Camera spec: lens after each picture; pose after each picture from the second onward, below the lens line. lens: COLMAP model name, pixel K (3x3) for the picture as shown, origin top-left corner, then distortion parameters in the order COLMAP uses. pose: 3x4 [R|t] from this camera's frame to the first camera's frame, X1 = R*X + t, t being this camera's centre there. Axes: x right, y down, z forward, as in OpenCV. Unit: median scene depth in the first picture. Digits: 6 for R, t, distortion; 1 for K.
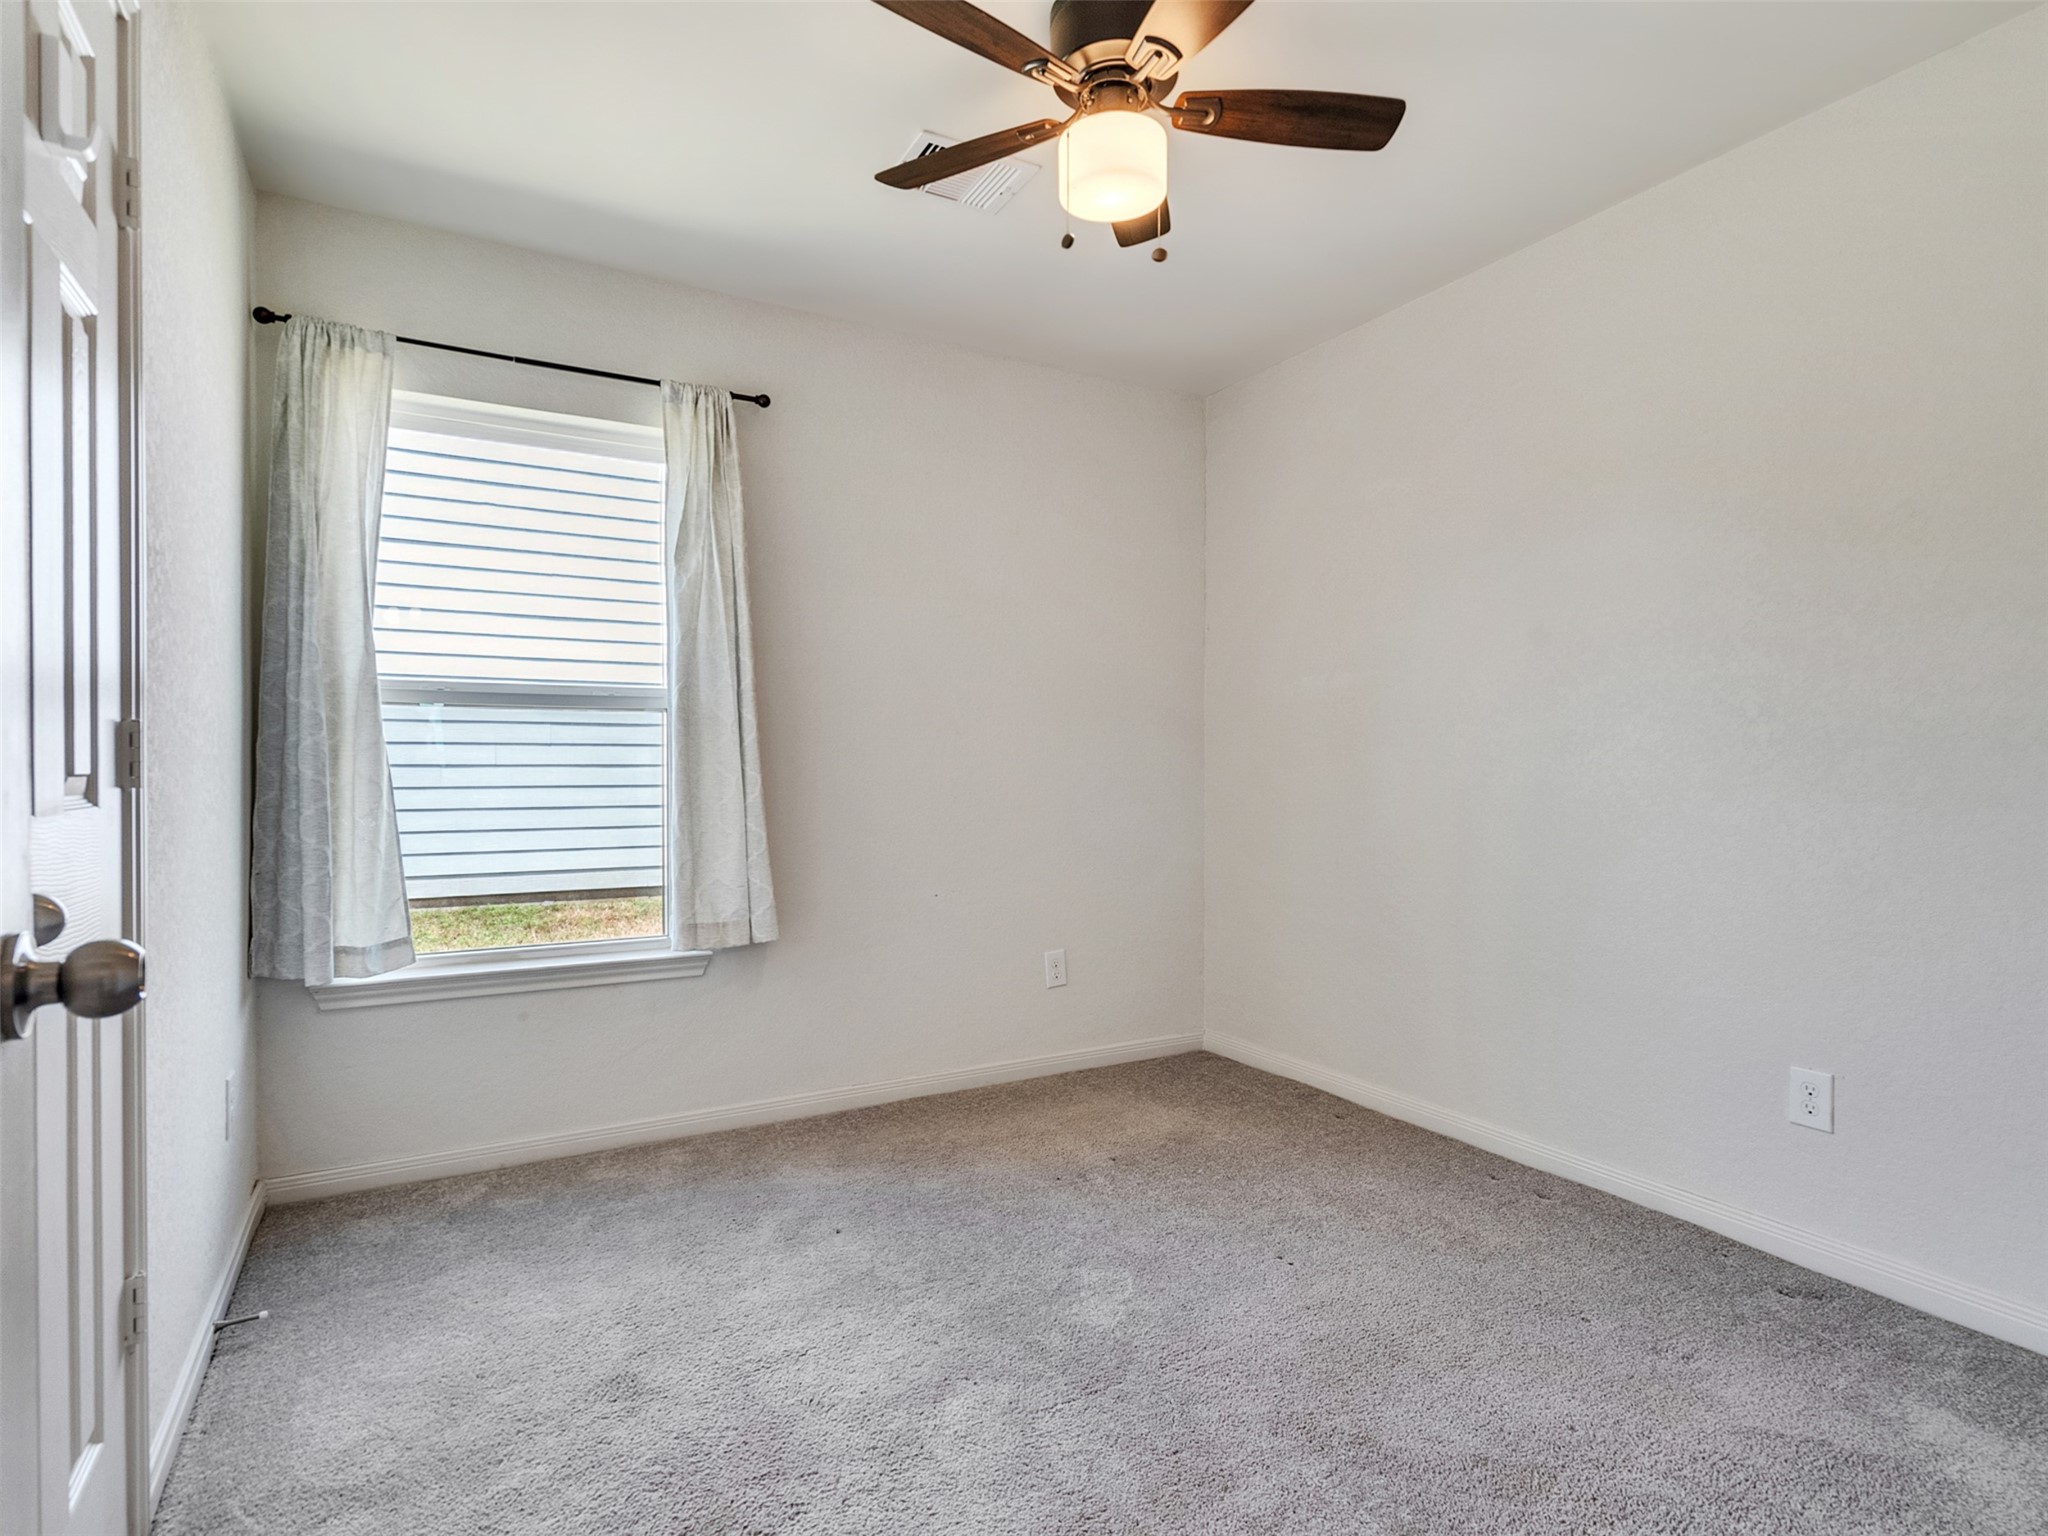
lens RADIAL K [[1056.8, 0, 1013.7], [0, 1056.8, 776.5], [0, 0, 1]] dist [-0.001592, 0.001249]
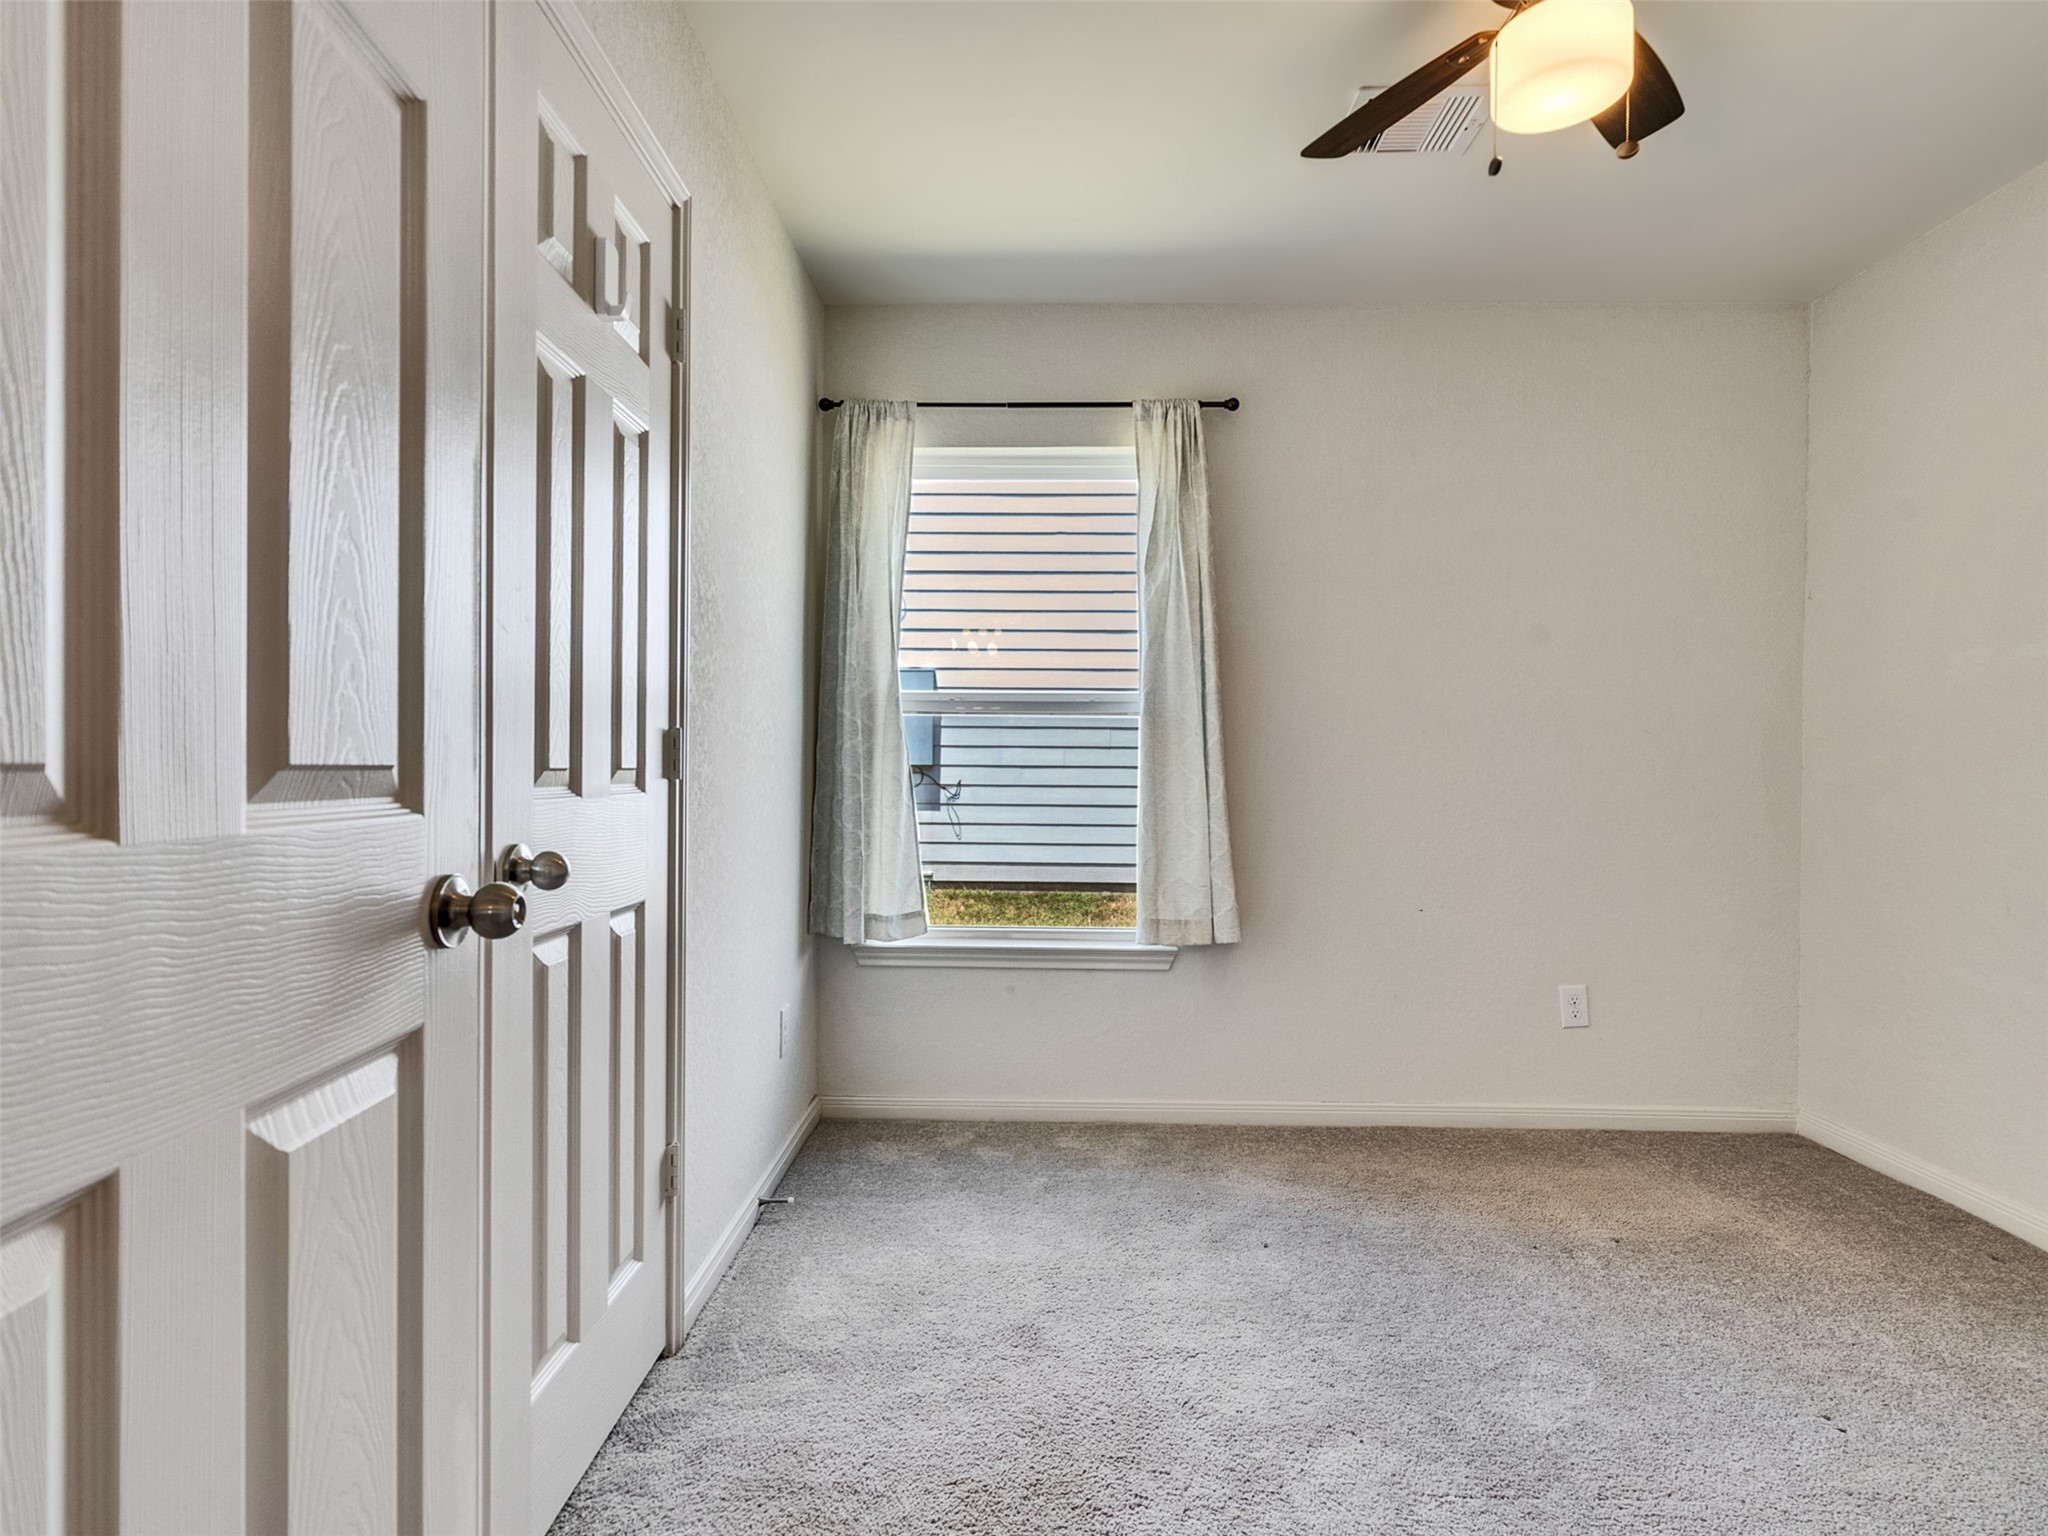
lens RADIAL K [[1052.4, 0, 988.6], [0, 1052.4, 775.4], [0, 0, 1]] dist [-0.002812, 0.003185]
pose [[0.859127, 0.010782, -0.511648, 0.098031], [-0.012793, 0.999918, -0.000410, 0.000758], [0.511602, 0.006898, 0.859195, 0.030868]]
